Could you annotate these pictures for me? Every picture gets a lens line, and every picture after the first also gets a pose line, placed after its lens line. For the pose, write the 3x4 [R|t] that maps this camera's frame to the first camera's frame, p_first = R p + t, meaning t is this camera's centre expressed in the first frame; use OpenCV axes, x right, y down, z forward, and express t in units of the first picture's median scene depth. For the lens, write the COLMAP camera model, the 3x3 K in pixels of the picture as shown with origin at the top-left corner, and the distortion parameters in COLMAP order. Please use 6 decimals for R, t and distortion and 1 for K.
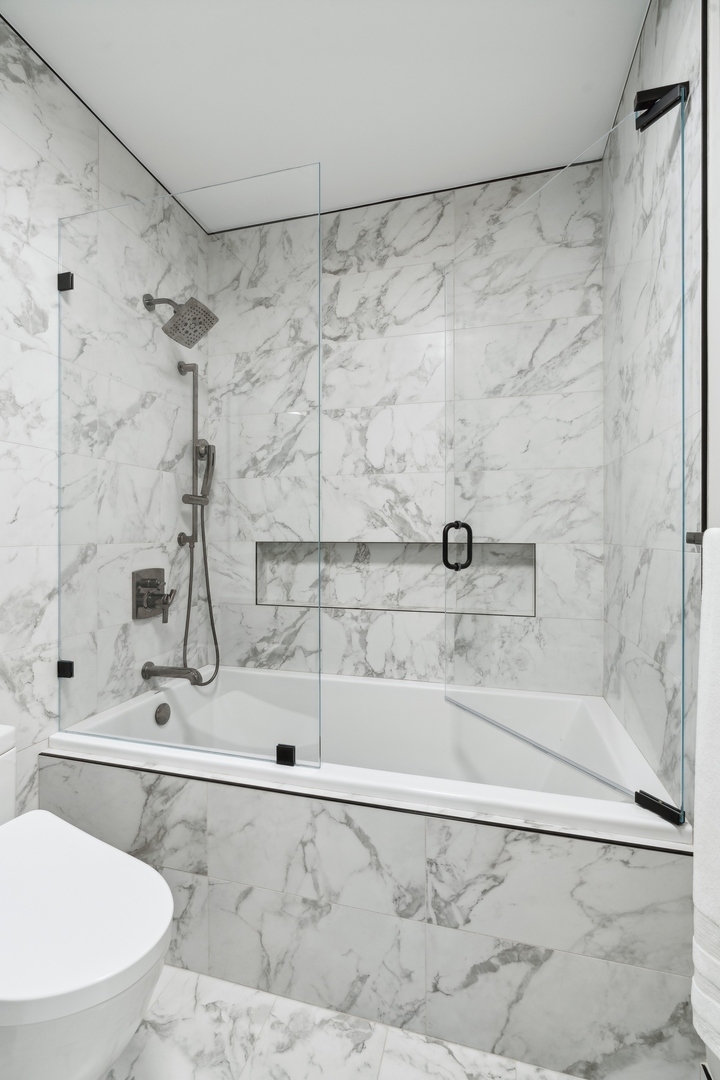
lens RADIAL K [[484.8, 0, 365.5], [0, 484.8, 534.7], [0, 0, 1]] dist [-0.022374, 0.001638]
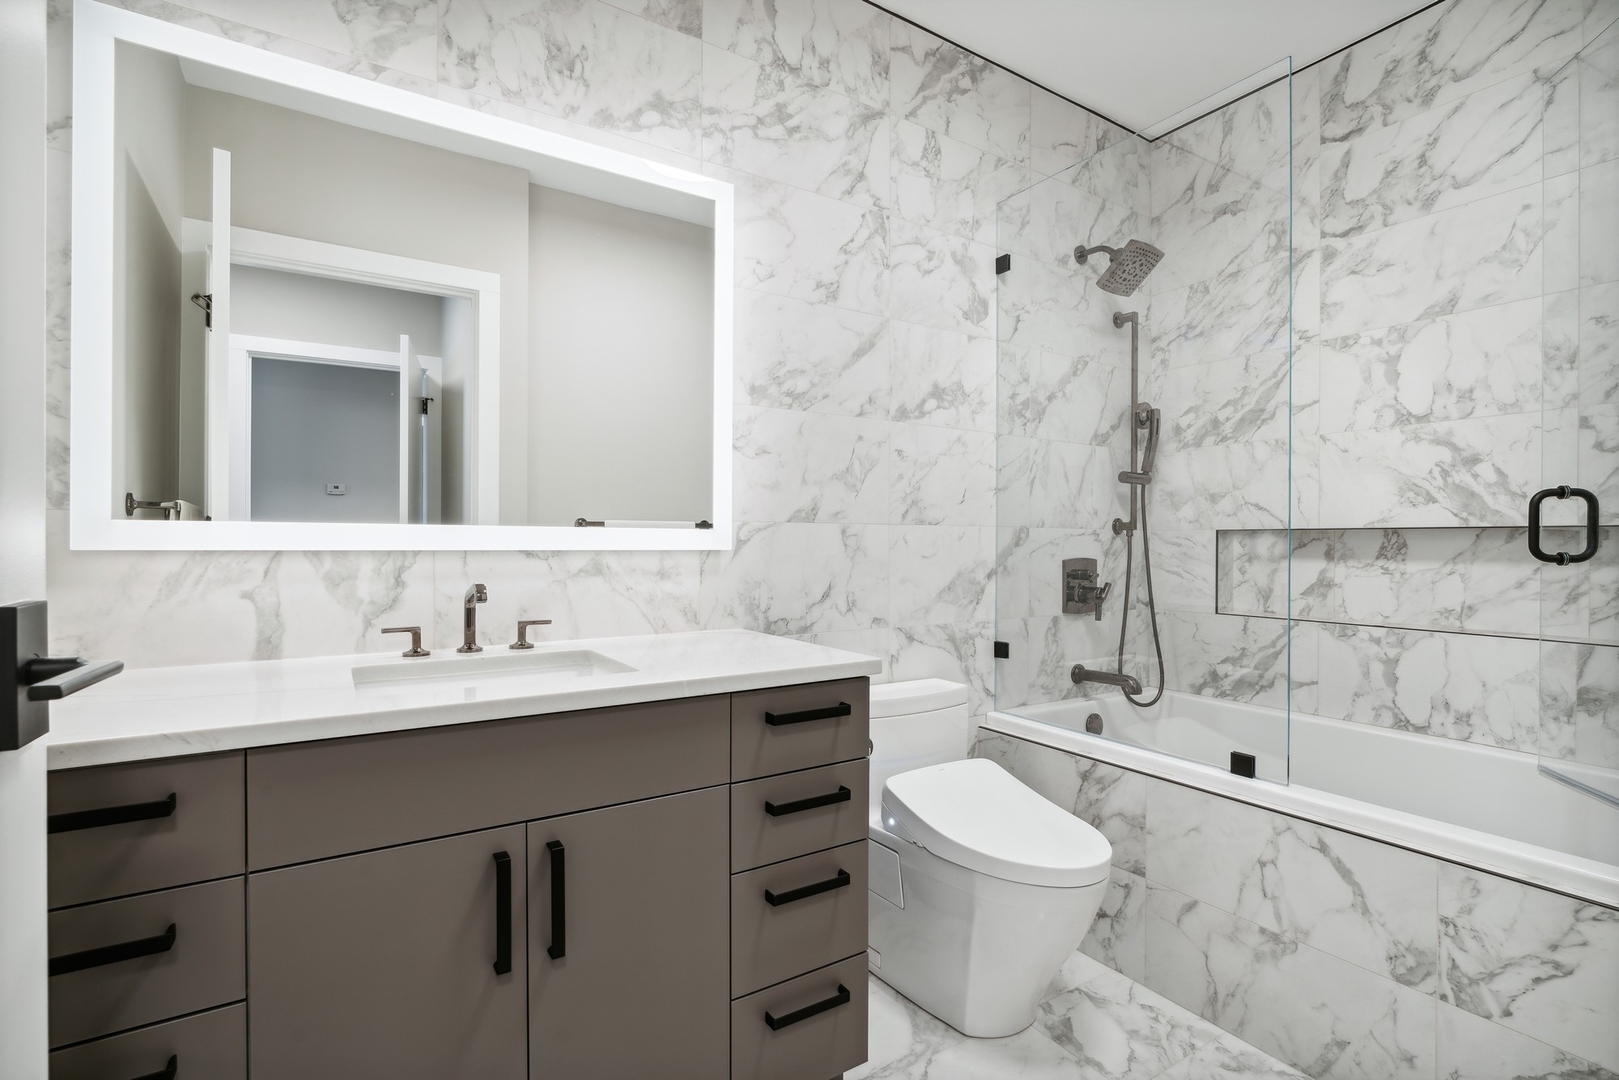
lens RADIAL K [[774.2, 0, 811.2], [0, 774.2, 547.6], [0, 0, 1]] dist [-0.006852, 0.005745]
pose [[0.746250, 0.004779, -0.665649, 0.135164], [-0.006419, 0.999979, -0.000017, 0.060091], [0.665635, 0.004285, 0.746265, -0.414685]]
